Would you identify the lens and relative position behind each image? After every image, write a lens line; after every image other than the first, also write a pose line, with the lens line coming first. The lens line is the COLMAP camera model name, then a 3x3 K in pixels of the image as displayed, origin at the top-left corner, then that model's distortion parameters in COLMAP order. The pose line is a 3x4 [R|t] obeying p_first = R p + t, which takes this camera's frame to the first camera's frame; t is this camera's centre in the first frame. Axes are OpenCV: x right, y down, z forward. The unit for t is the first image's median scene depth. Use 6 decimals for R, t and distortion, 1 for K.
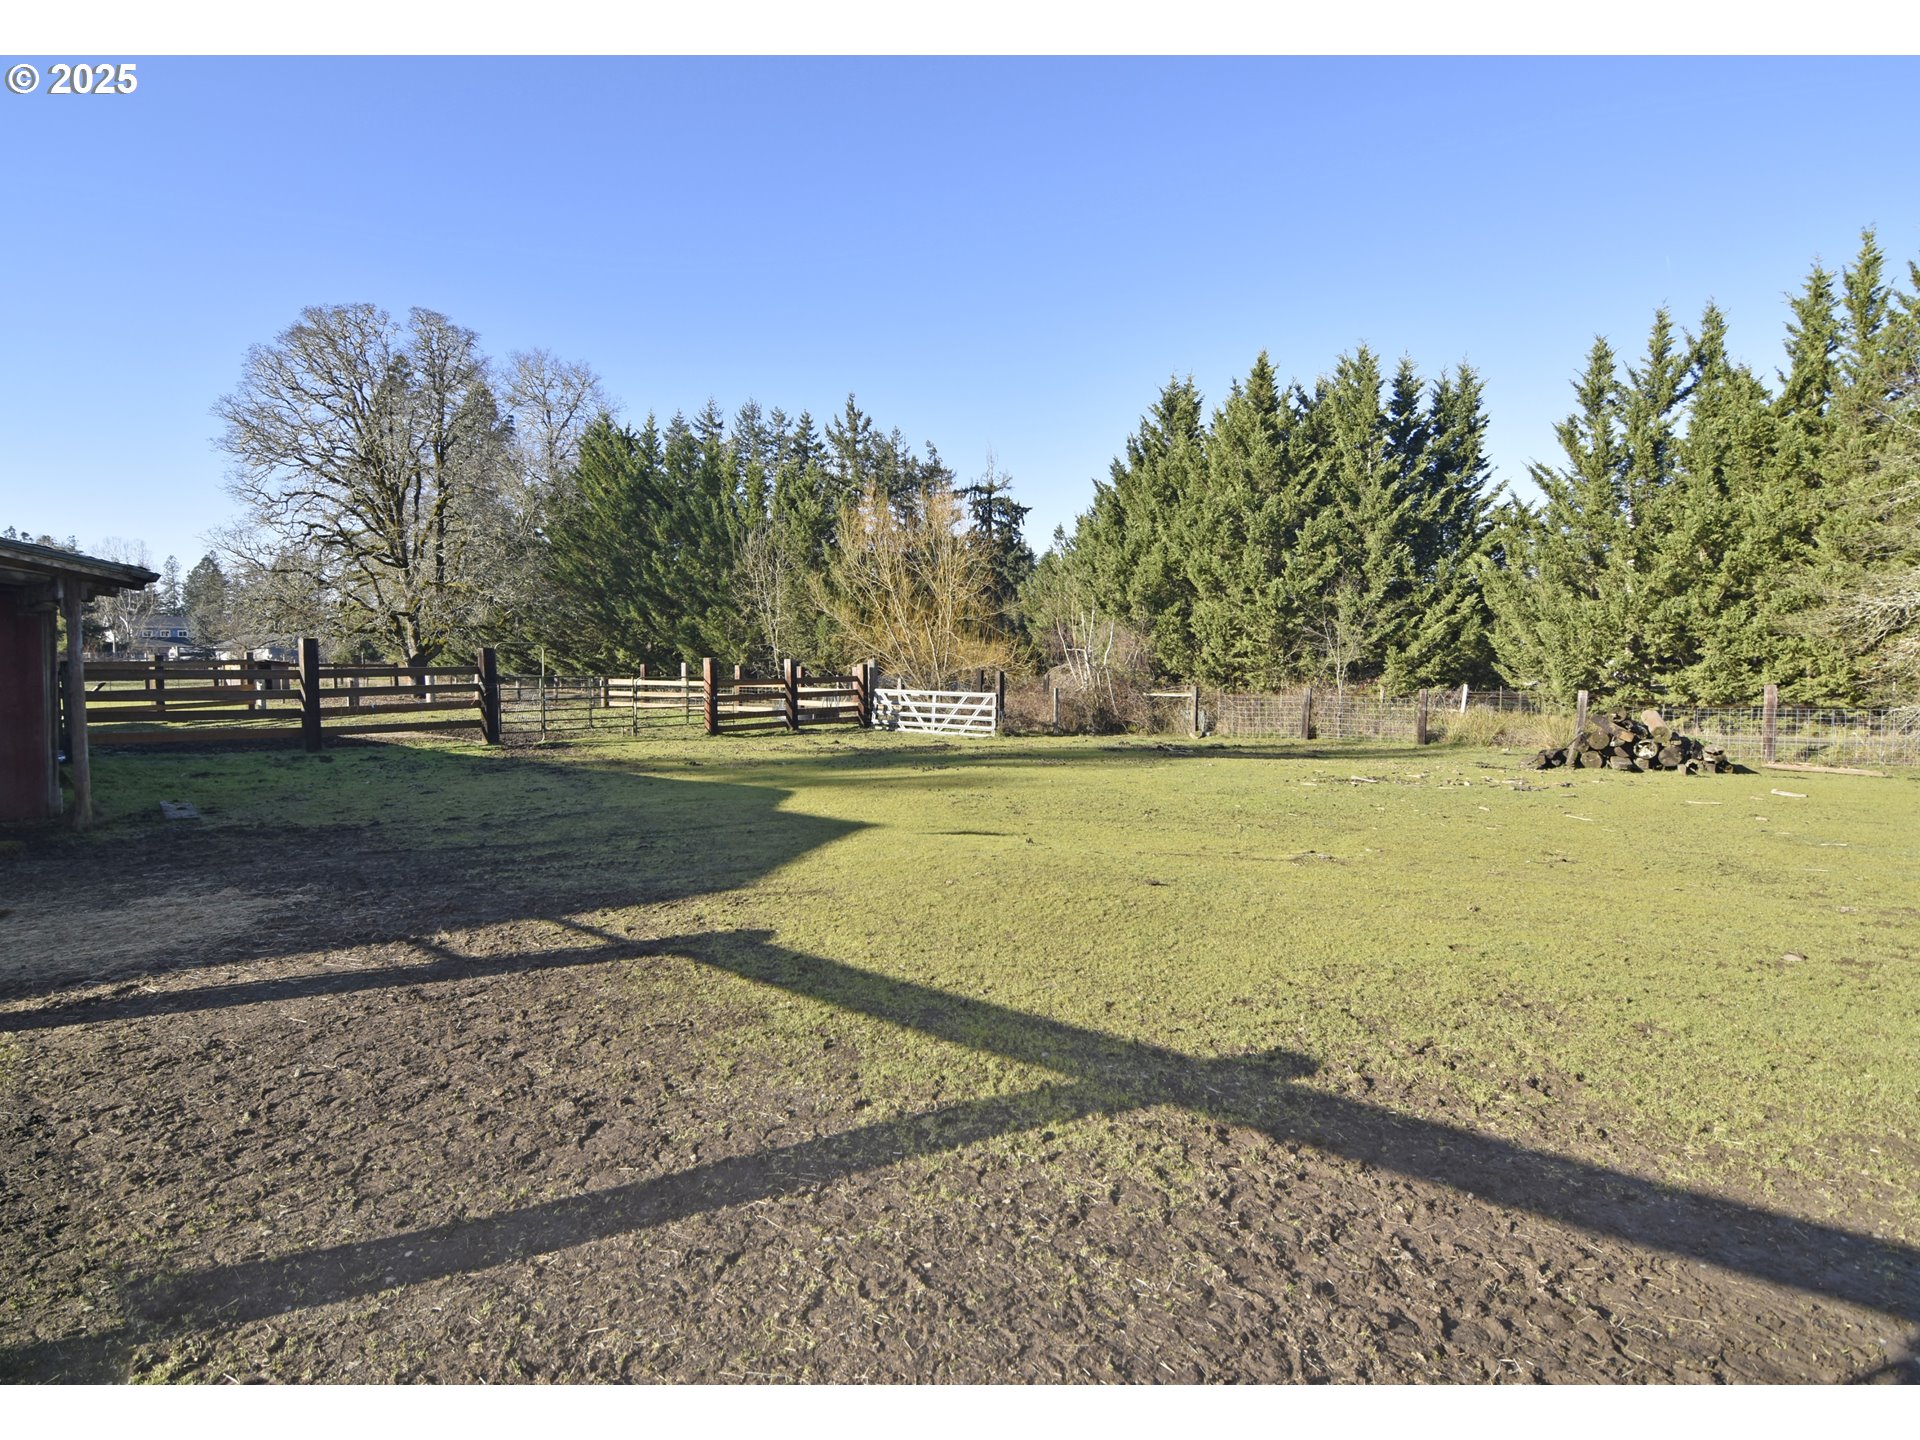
lens RADIAL K [[950.2, 0, 958.6], [0, 950.2, 714.5], [0, 0, 1]] dist [-0.024526, -0.001493]
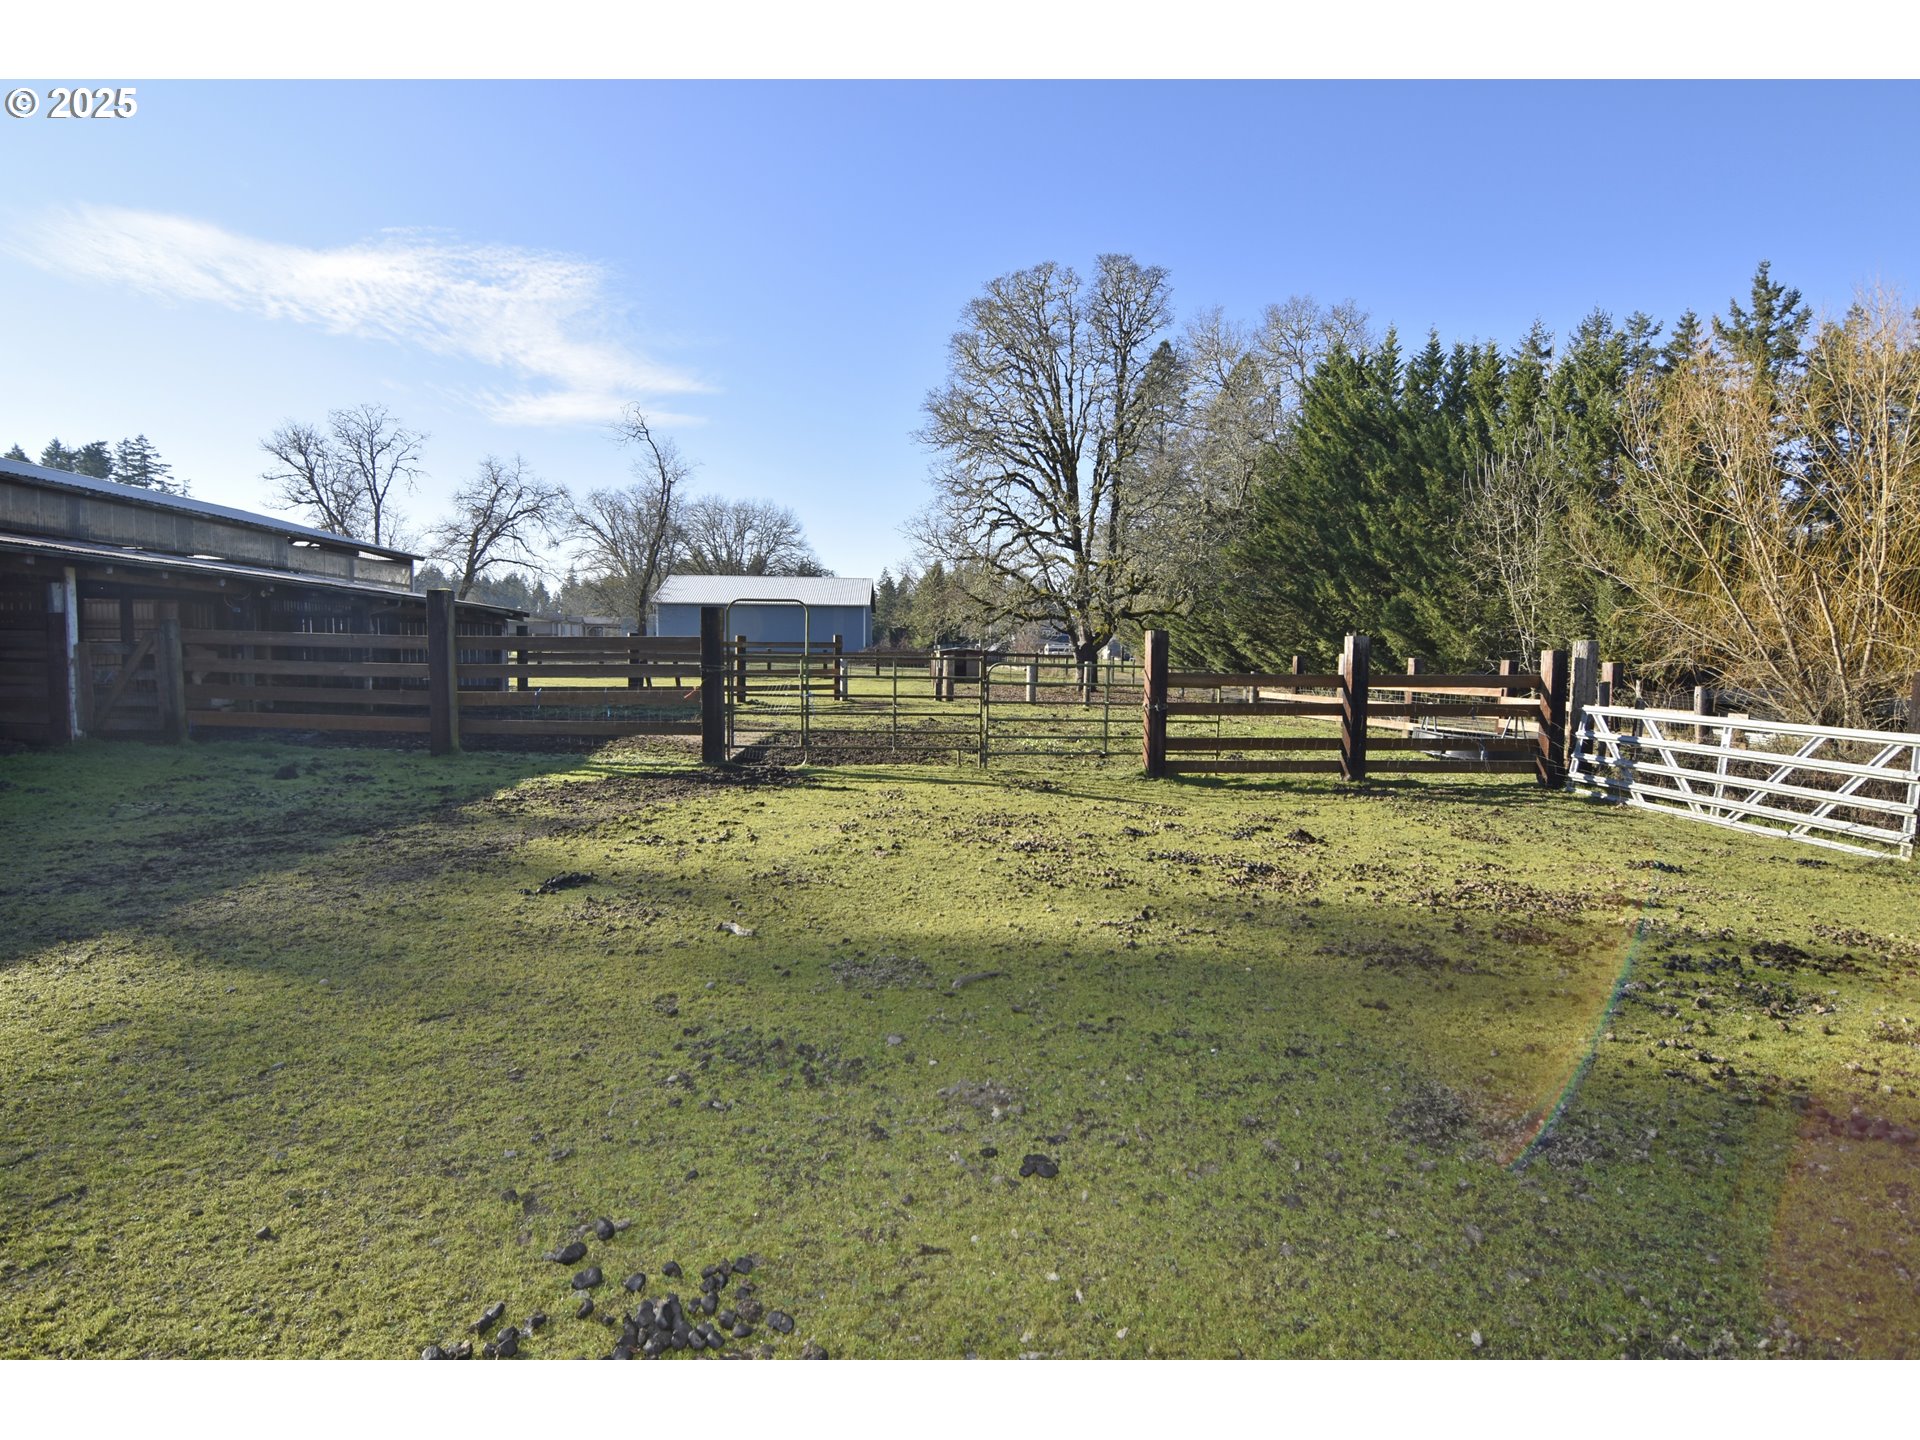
lens RADIAL K [[950.2, 0, 966.7], [0, 950.2, 717.3], [0, 0, 1]] dist [-0.024526, -0.001493]
pose [[0.665005, 0.056210, -0.744720, 0.032667], [-0.055720, 0.998119, 0.025580, -0.010424], [0.744757, 0.024485, 0.666886, 0.311546]]
